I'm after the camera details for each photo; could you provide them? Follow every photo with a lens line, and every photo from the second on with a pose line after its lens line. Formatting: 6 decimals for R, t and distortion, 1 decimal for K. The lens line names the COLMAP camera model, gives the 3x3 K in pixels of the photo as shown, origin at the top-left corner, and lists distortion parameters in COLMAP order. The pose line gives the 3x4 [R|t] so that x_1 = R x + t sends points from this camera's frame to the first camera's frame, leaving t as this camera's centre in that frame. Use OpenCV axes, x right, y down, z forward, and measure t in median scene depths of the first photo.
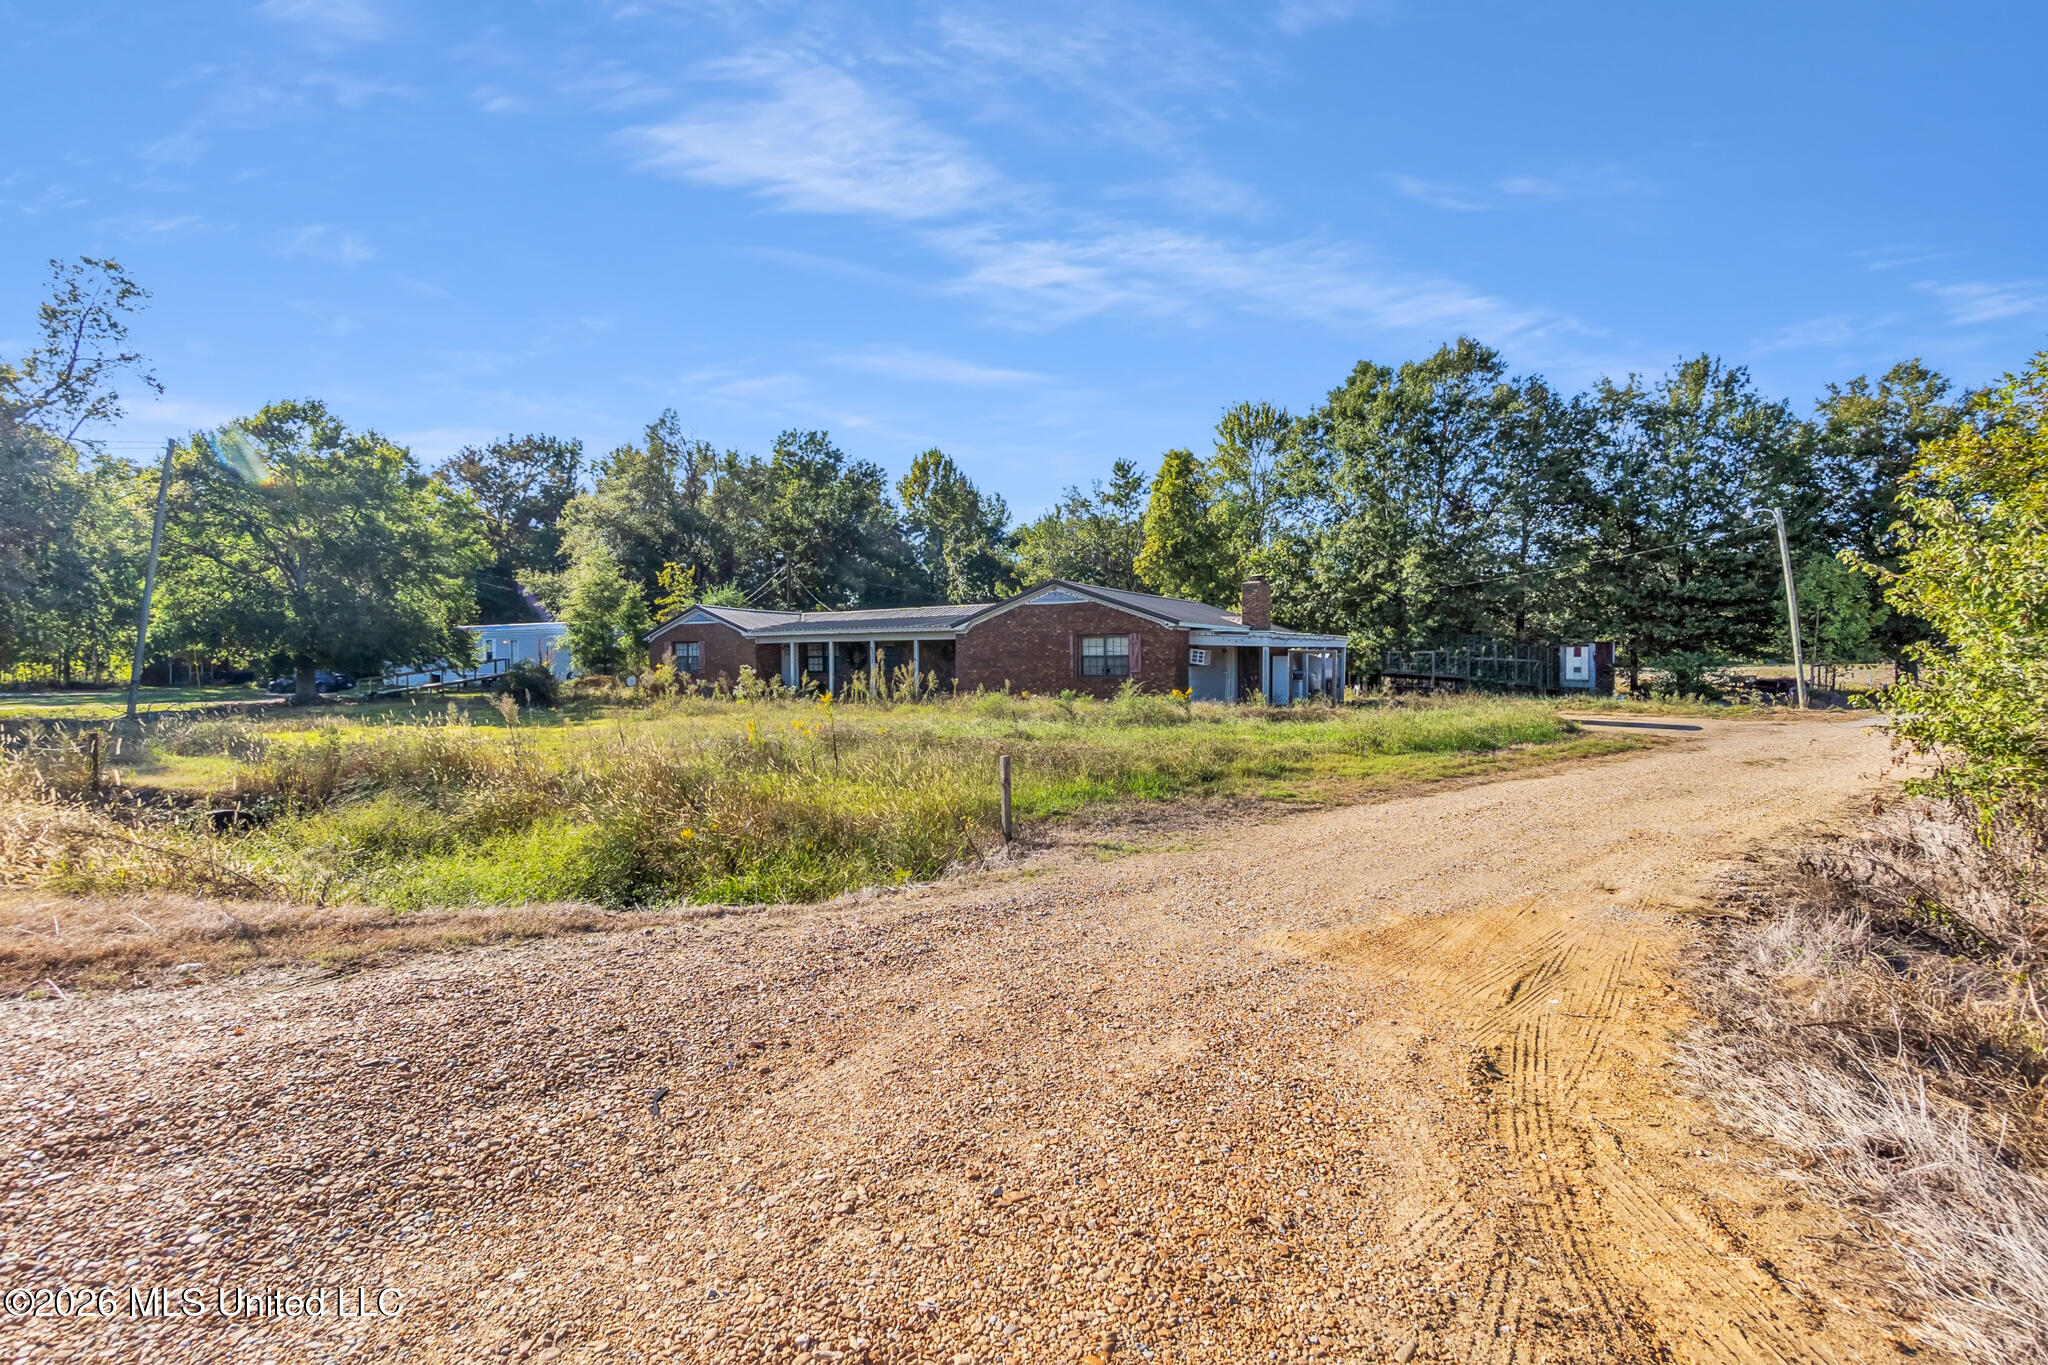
lens RADIAL K [[920.4, 0, 1016.2], [0, 920.4, 681.2], [0, 0, 1]] dist [0.001746, 0.001558]
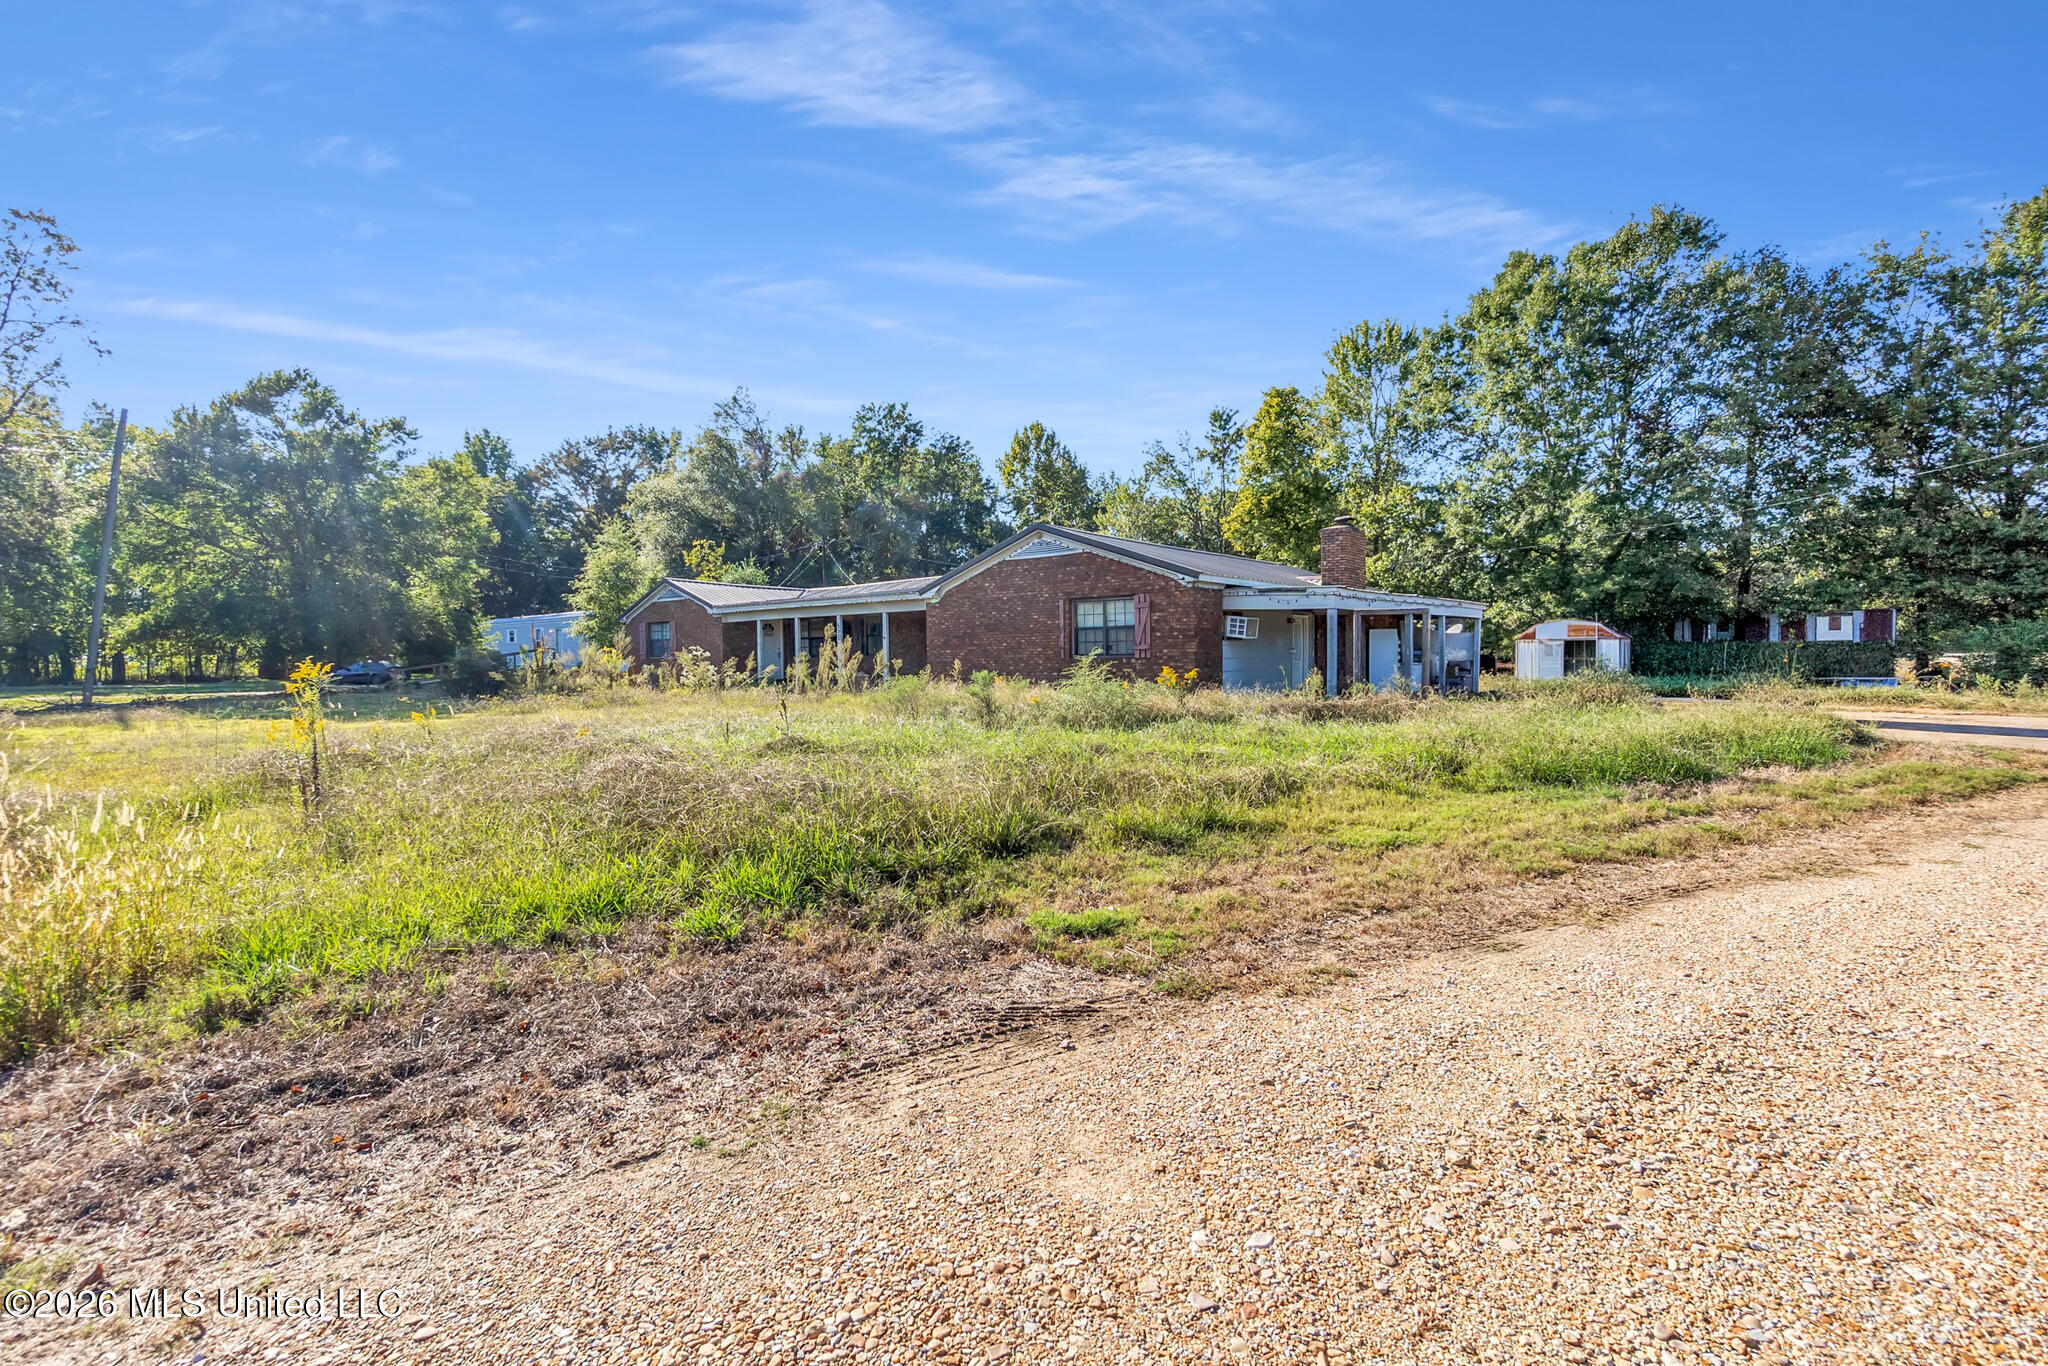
lens RADIAL K [[920.4, 0, 1017.6], [0, 920.4, 678.9], [0, 0, 1]] dist [0.001746, 0.001558]
pose [[0.986950, -0.002654, -0.161007, 0.096975], [0.003194, 0.999990, 0.003098, 0.006847], [0.160997, -0.003572, 0.986948, 0.188327]]
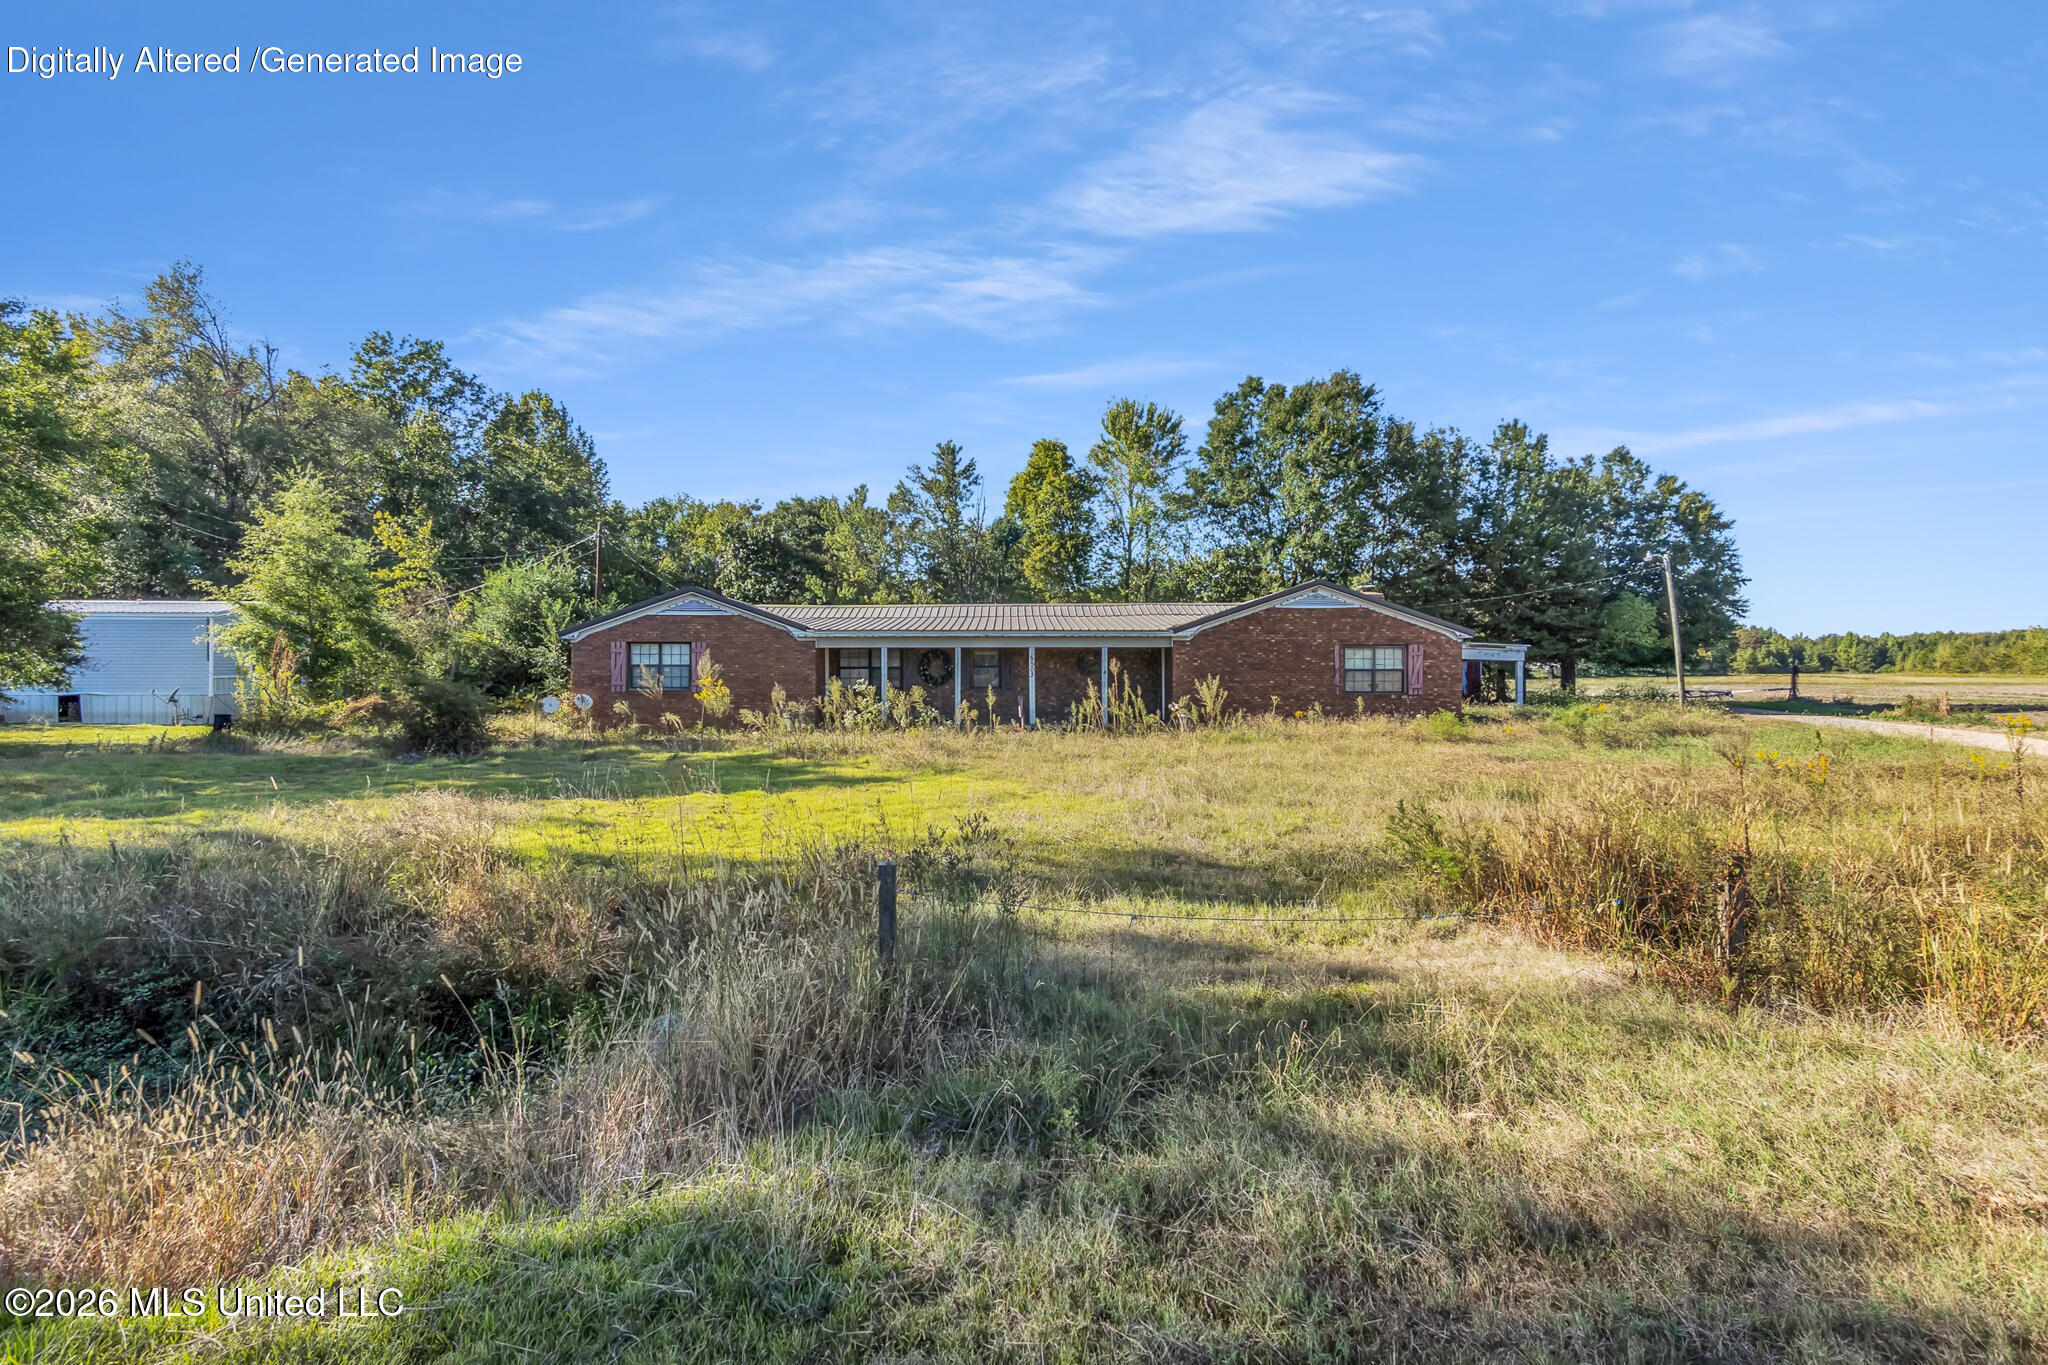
lens RADIAL K [[966.2, 0, 1026.2], [0, 966.2, 689.3], [0, 0, 1]] dist [0.004463, 0.000122]
pose [[0.838404, -0.007798, 0.544994, -0.457743], [0.008816, 0.999961, 0.000746, -0.008175], [-0.544979, 0.004179, 0.838440, 0.272994]]
